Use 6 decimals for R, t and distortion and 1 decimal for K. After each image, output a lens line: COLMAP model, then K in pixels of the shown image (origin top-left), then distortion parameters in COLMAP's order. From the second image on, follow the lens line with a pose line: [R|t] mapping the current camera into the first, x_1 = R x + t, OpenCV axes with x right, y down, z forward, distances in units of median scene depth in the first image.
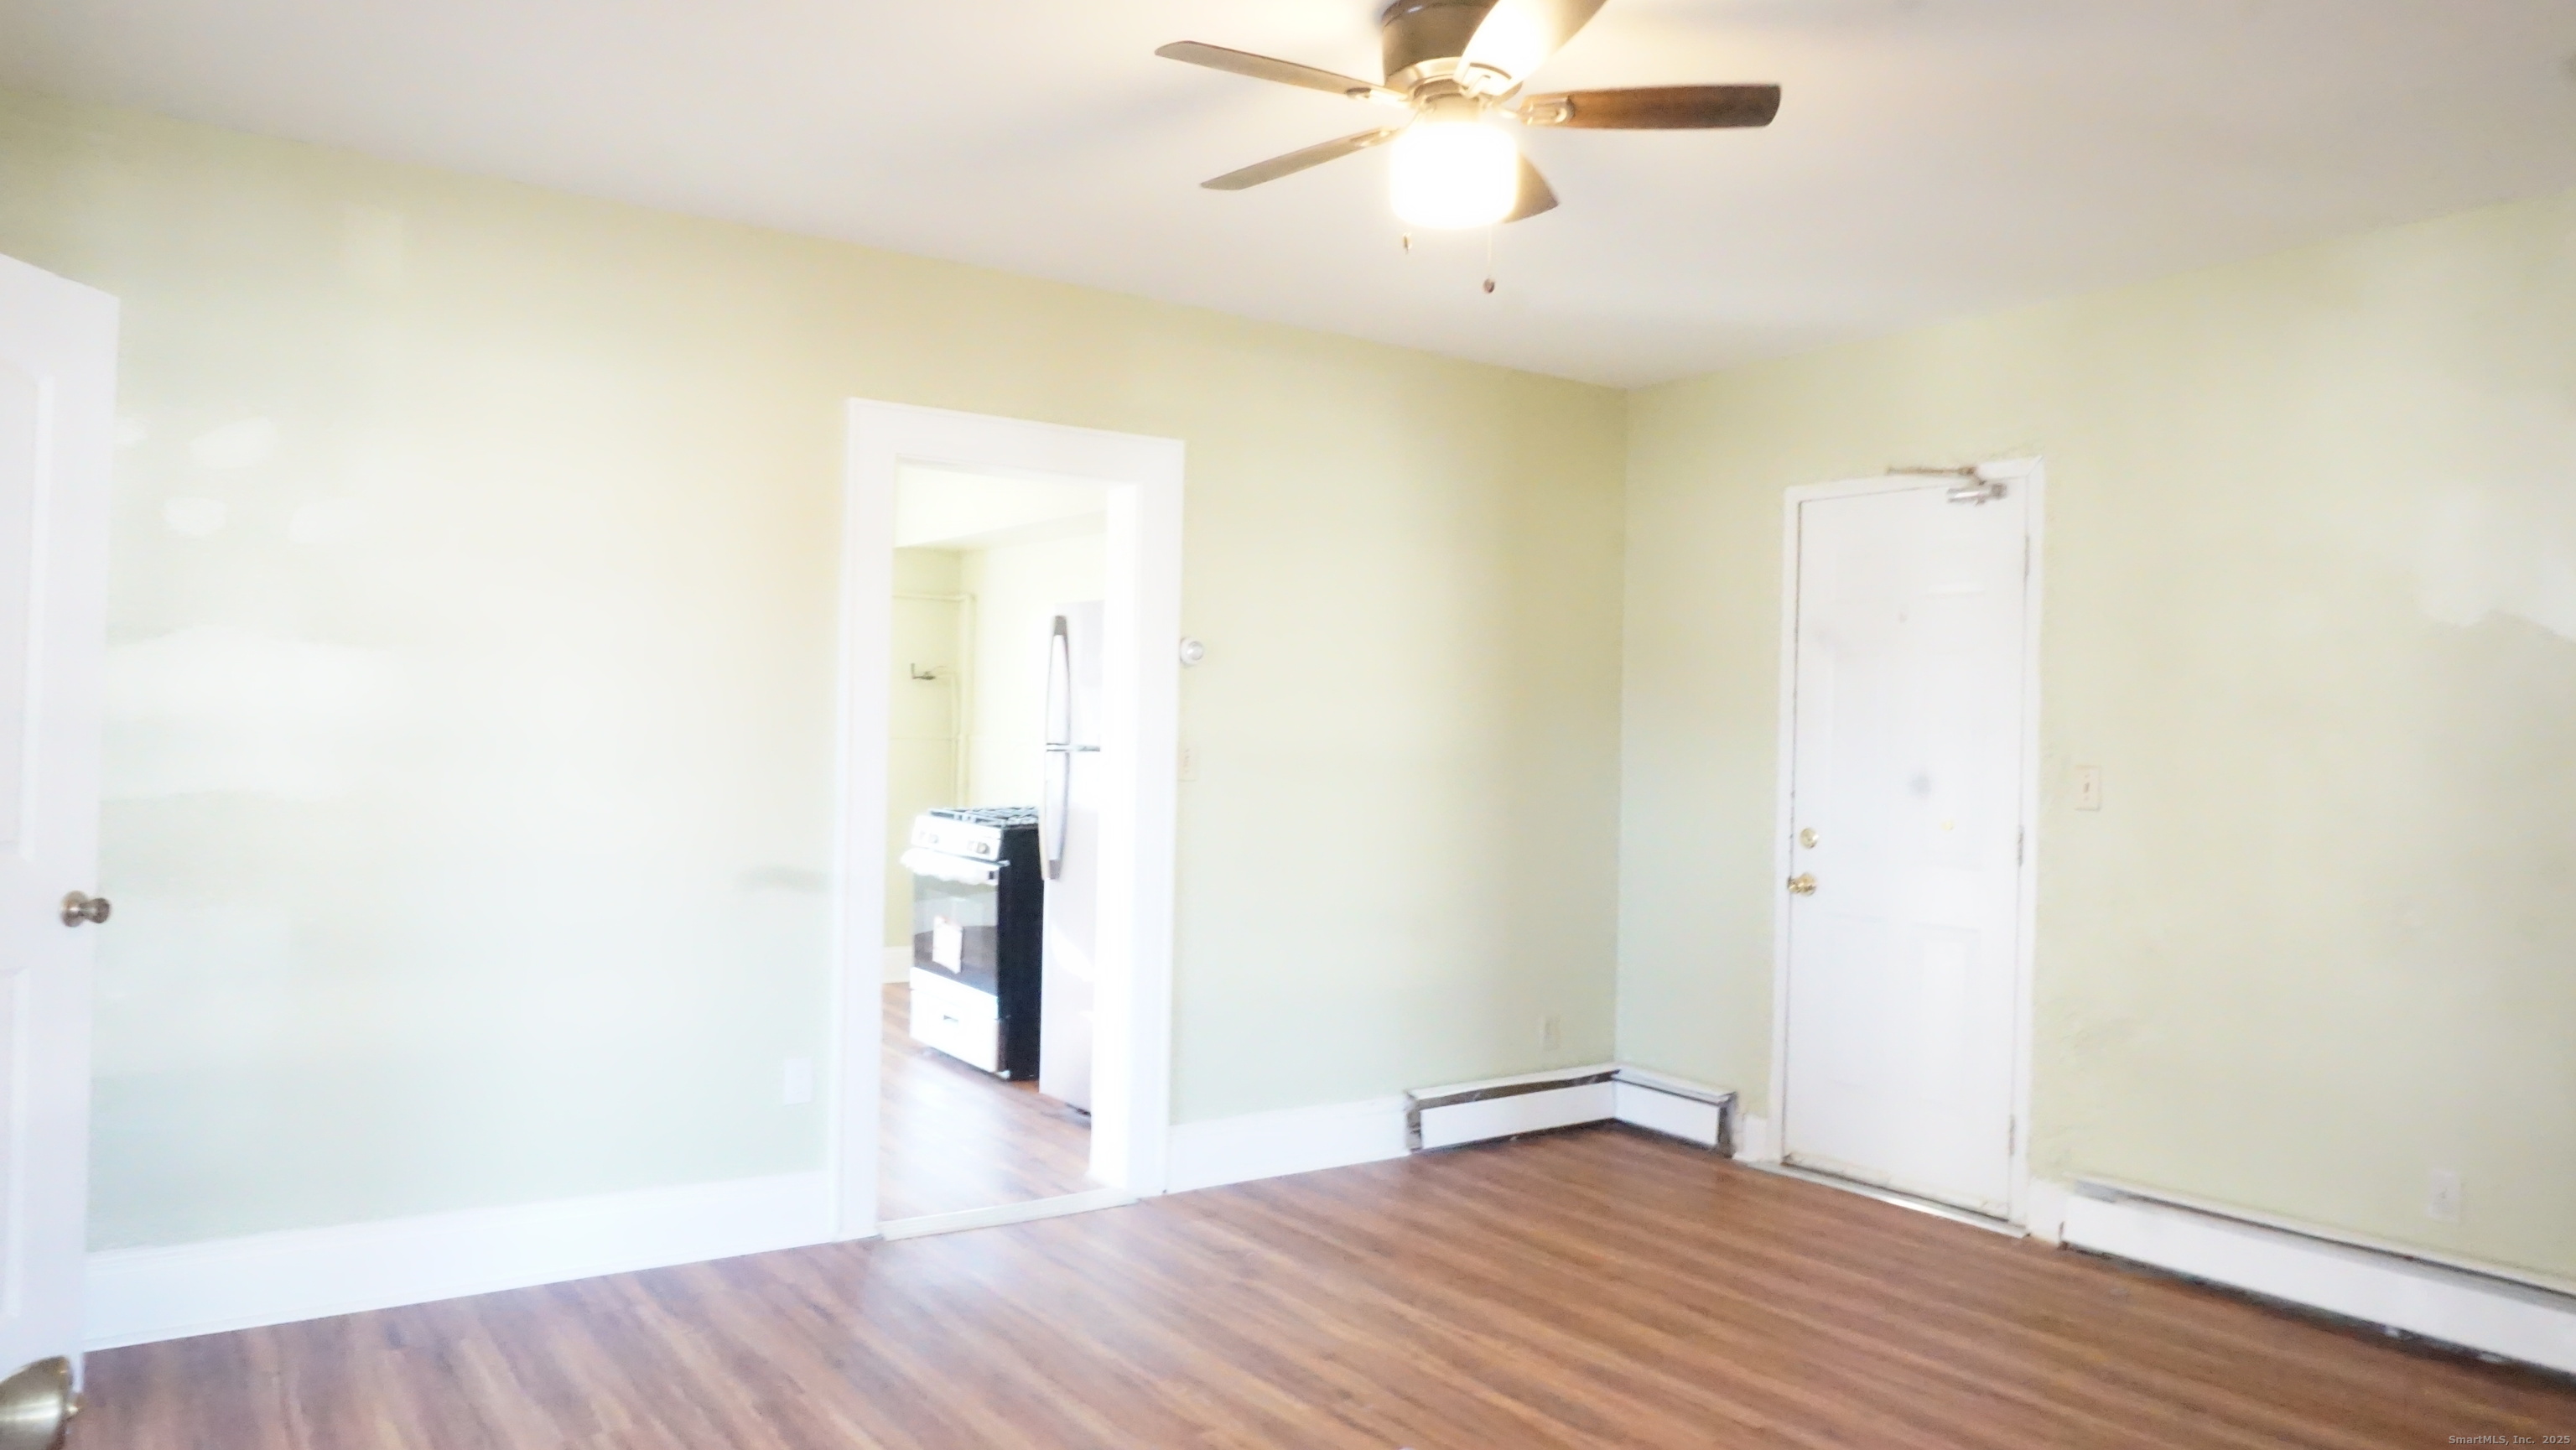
lens RADIAL K [[1671.4, 0, 1288.0], [0, 1671.4, 725.0], [0, 0, 1]] dist [0.028988, 0.000761]
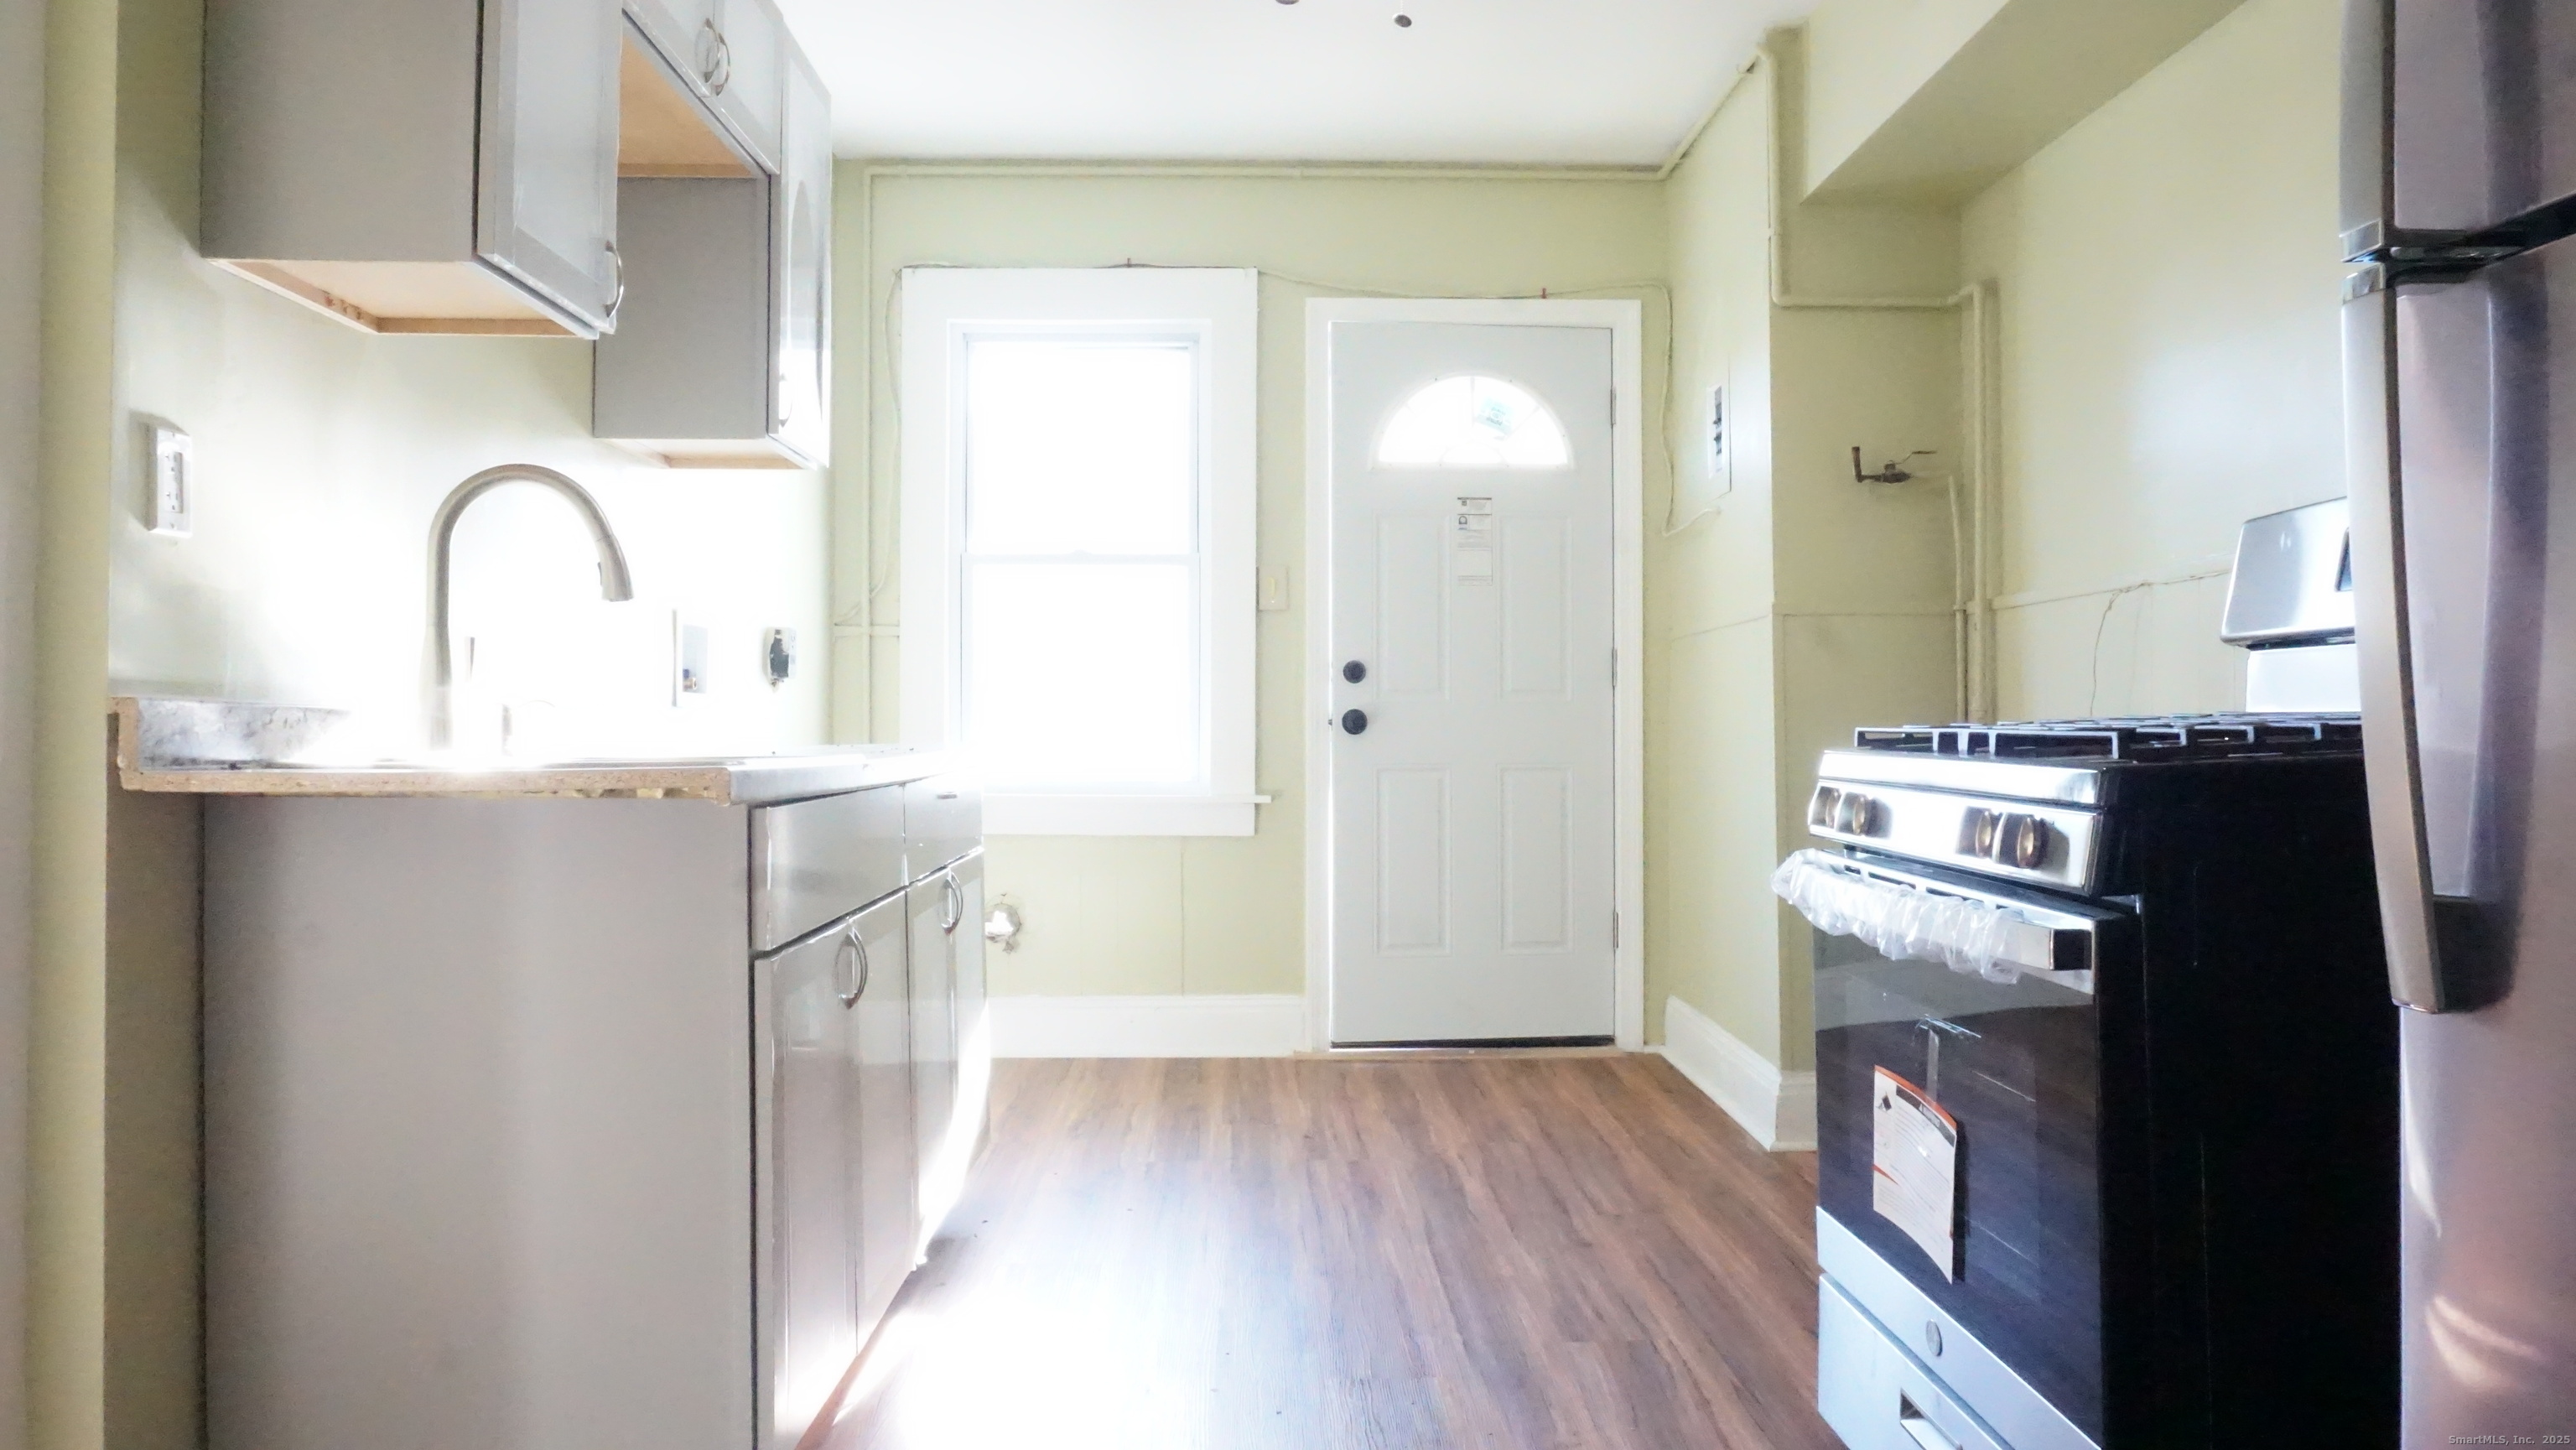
lens RADIAL K [[1795.7, 0, 1288.0], [0, 1795.7, 725.0], [0, 0, 1]] dist [-0.061007, -0.001334]
pose [[0.837217, -0.029403, -0.546080, -0.129221], [0.023896, 0.999567, -0.017184, 0.057909], [0.546349, 0.001338, 0.837557, 0.714062]]
